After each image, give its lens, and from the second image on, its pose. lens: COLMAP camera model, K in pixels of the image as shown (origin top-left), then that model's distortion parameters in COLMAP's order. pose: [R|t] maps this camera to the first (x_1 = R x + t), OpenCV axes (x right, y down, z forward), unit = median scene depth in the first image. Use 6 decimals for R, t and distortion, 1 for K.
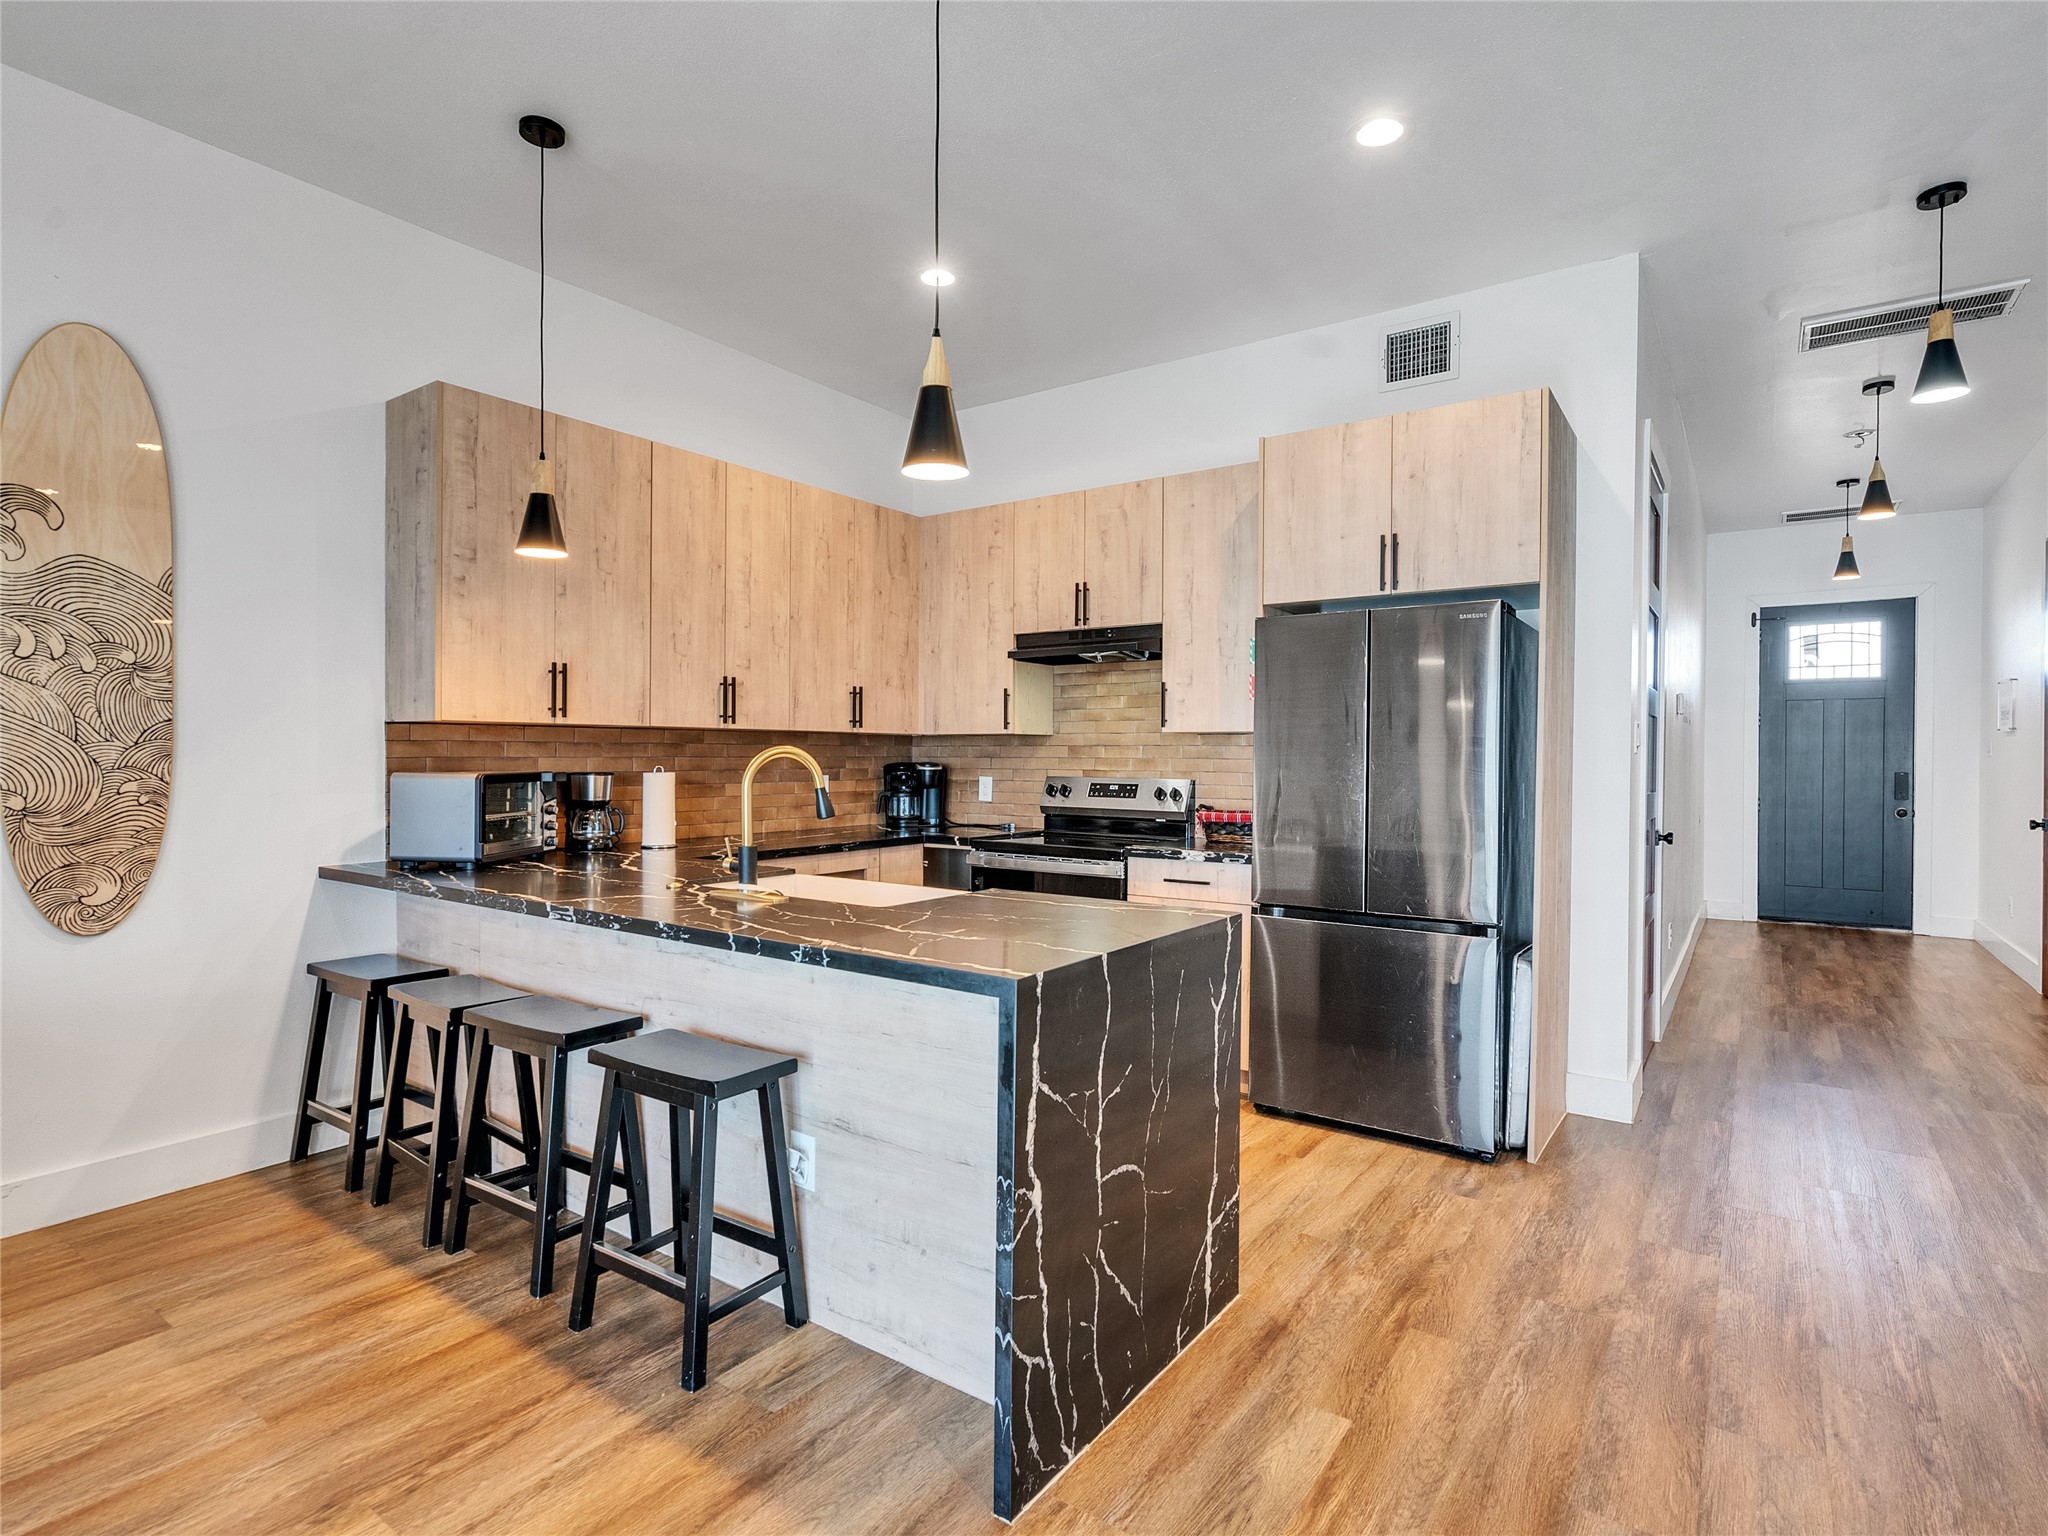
lens RADIAL K [[1044.9, 0, 1004.1], [0, 1044.9, 763.3], [0, 0, 1]] dist [-0.006270, 0.002462]
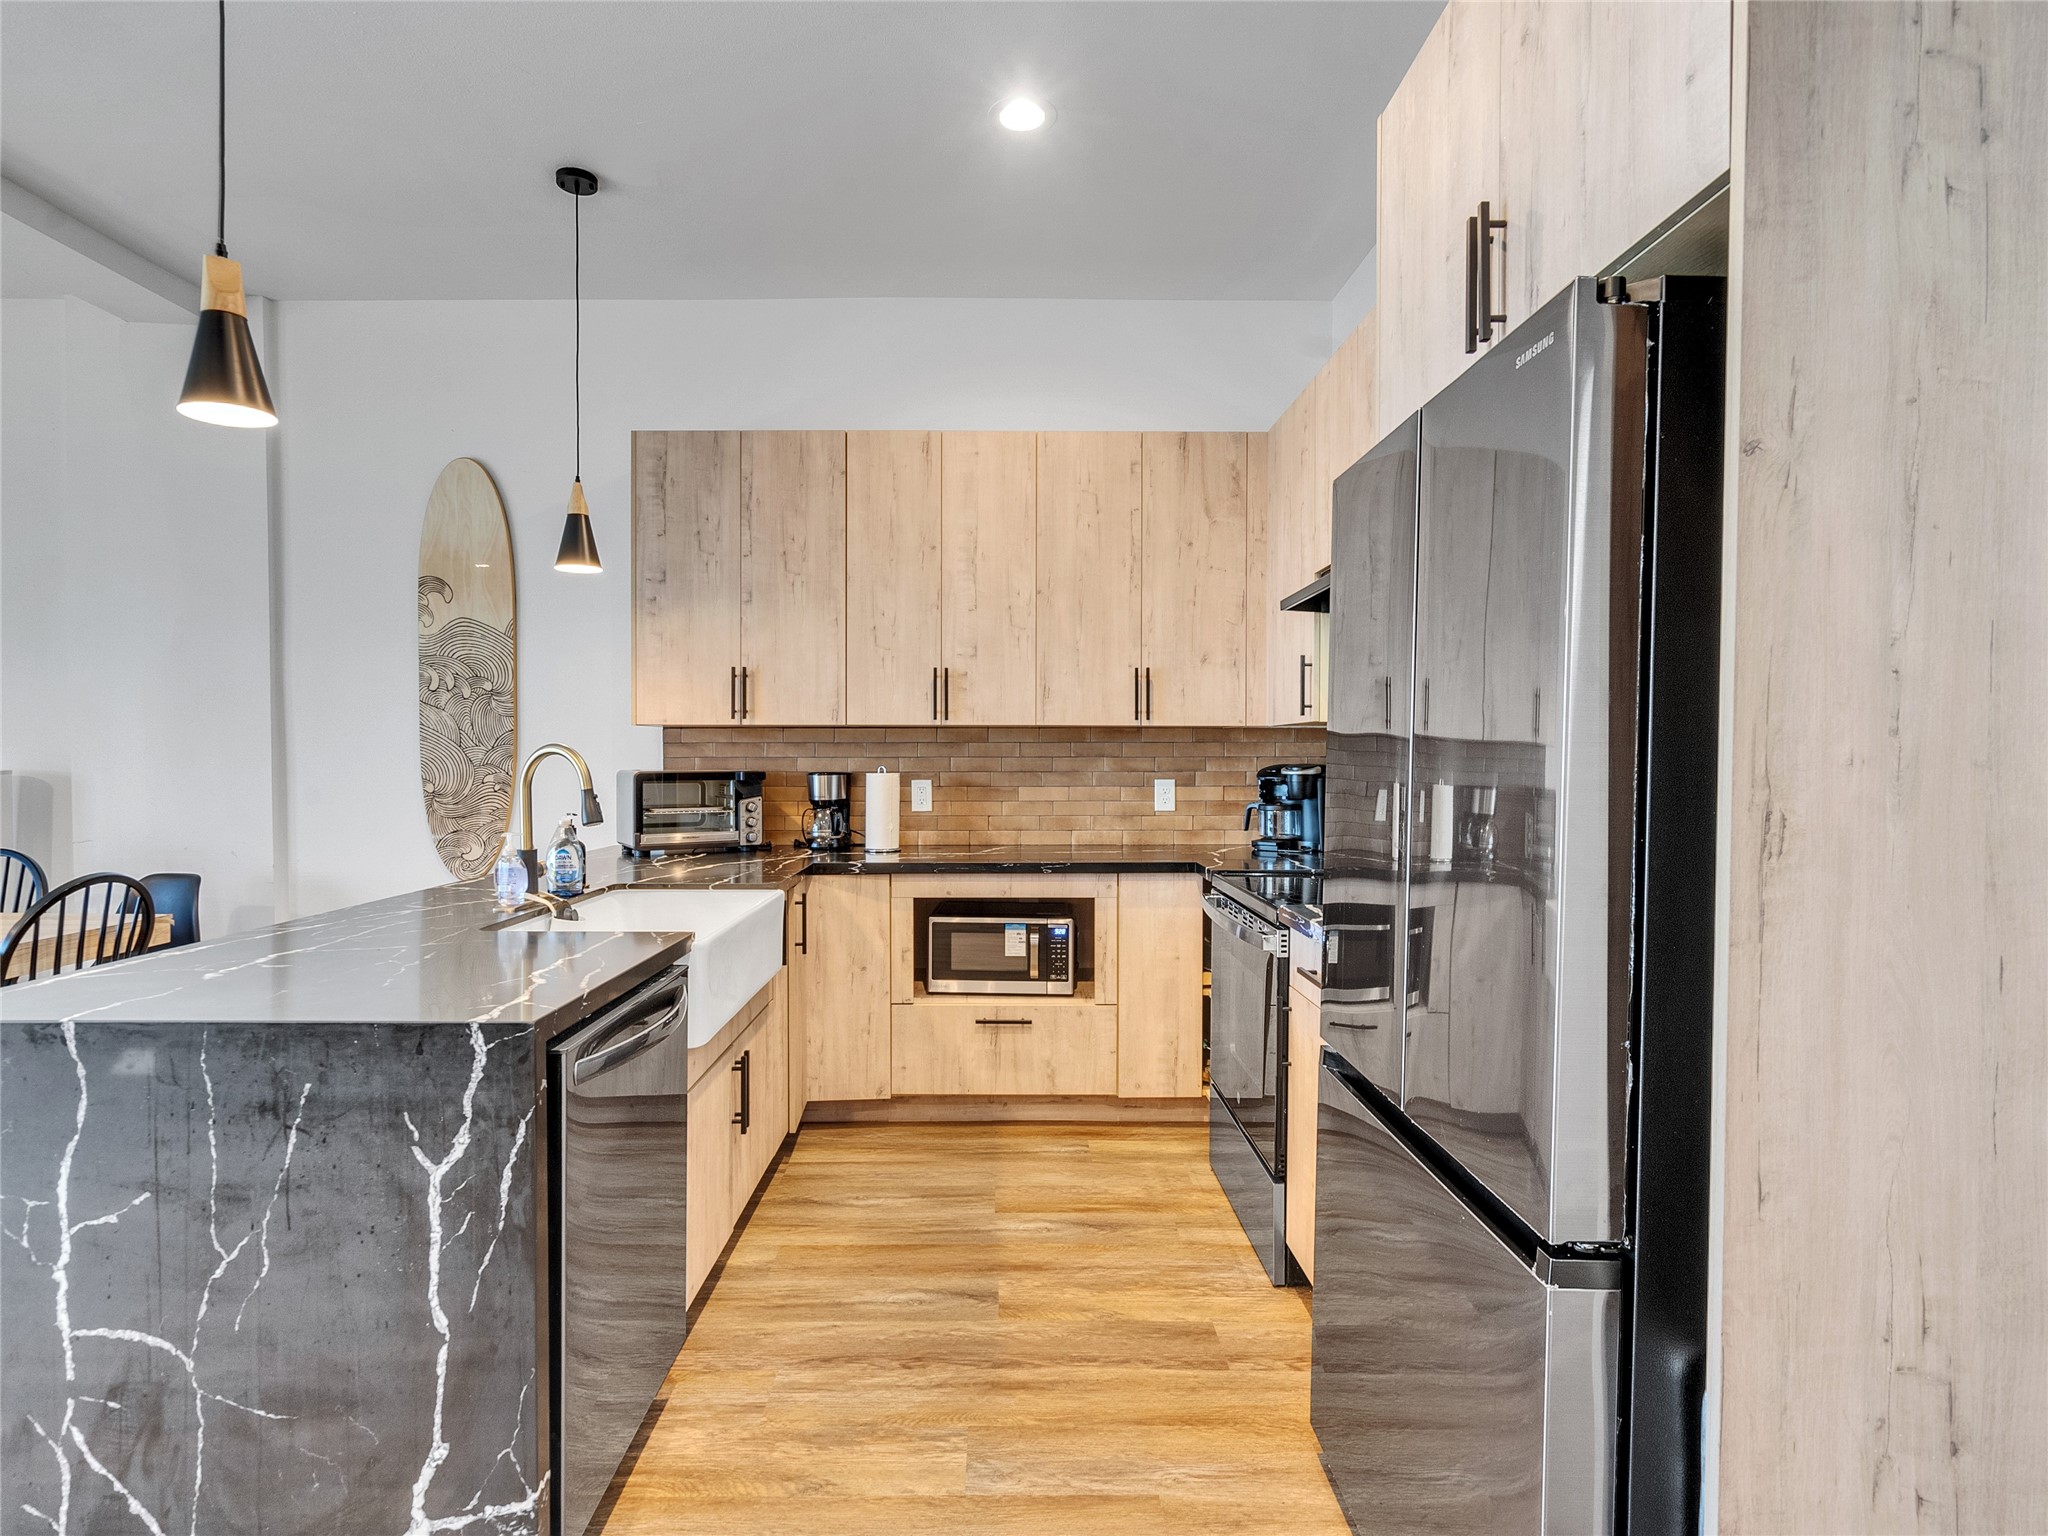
lens RADIAL K [[1044.9, 0, 1014.7], [0, 1044.9, 764.6], [0, 0, 1]] dist [-0.006270, 0.002462]
pose [[0.592466, 0.003357, -0.805588, 0.535525], [-0.005029, 0.999987, 0.000468, -0.000229], [0.805580, 0.003774, 0.592475, 0.551376]]
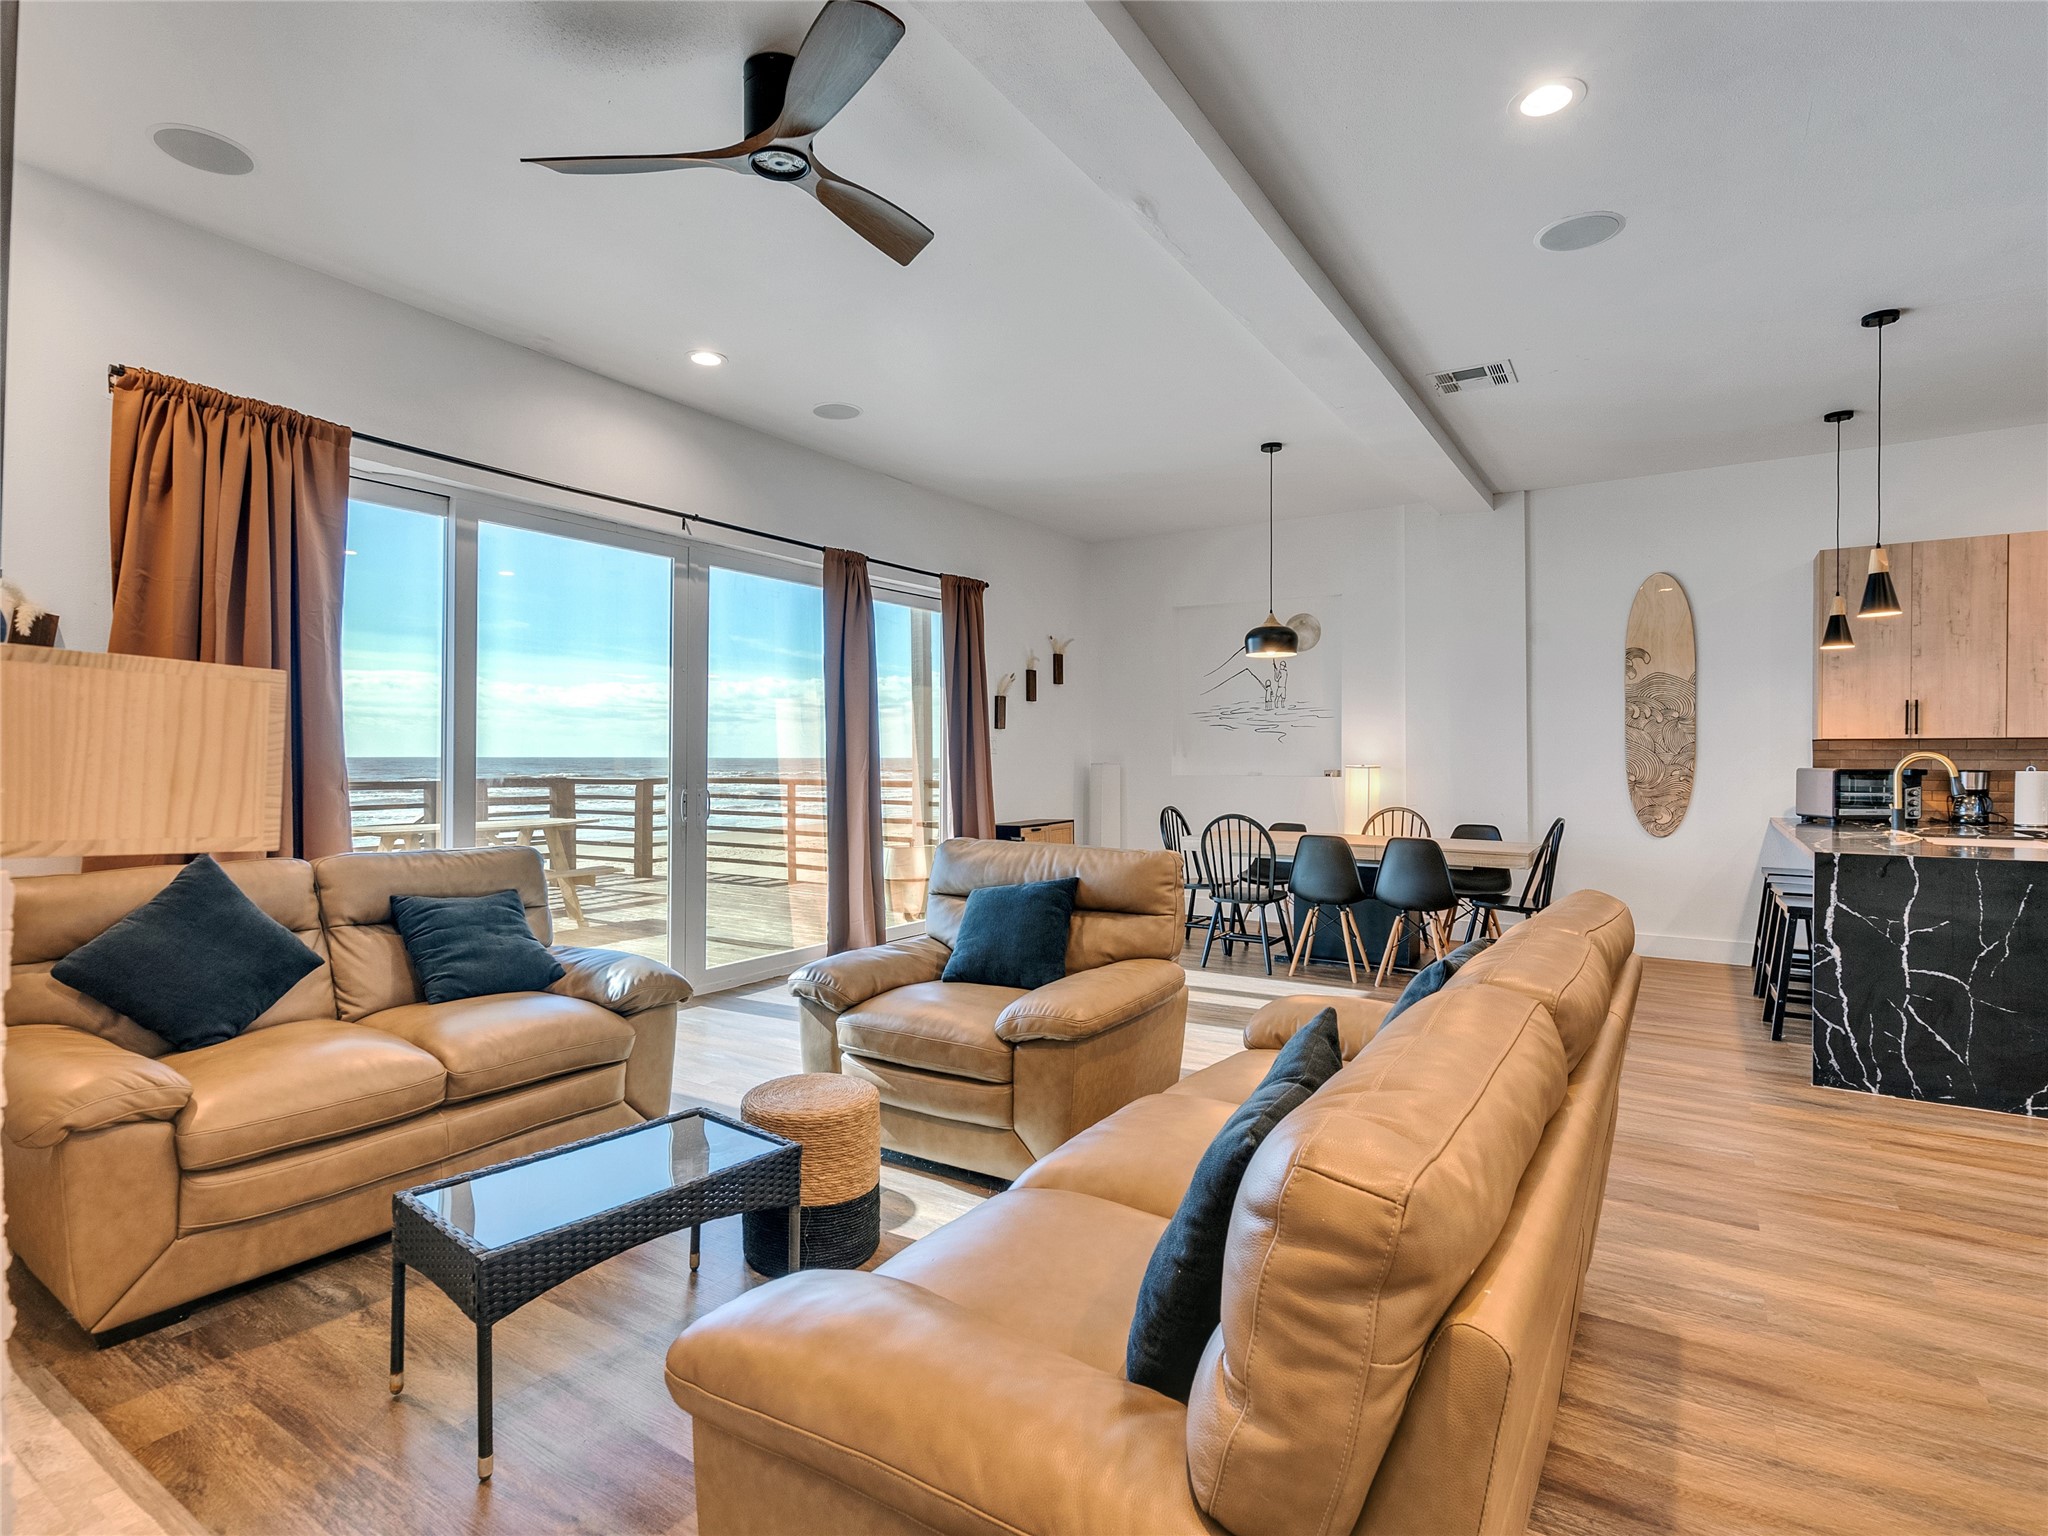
lens RADIAL K [[1044.9, 0, 995.9], [0, 1044.9, 762.4], [0, 0, 1]] dist [-0.006270, 0.002462]
pose [[0.037461, 0.001182, -0.999297, 1.007900], [-0.009852, 0.999951, 0.000814, 0.009800], [0.999250, 0.009815, 0.037471, -0.408867]]
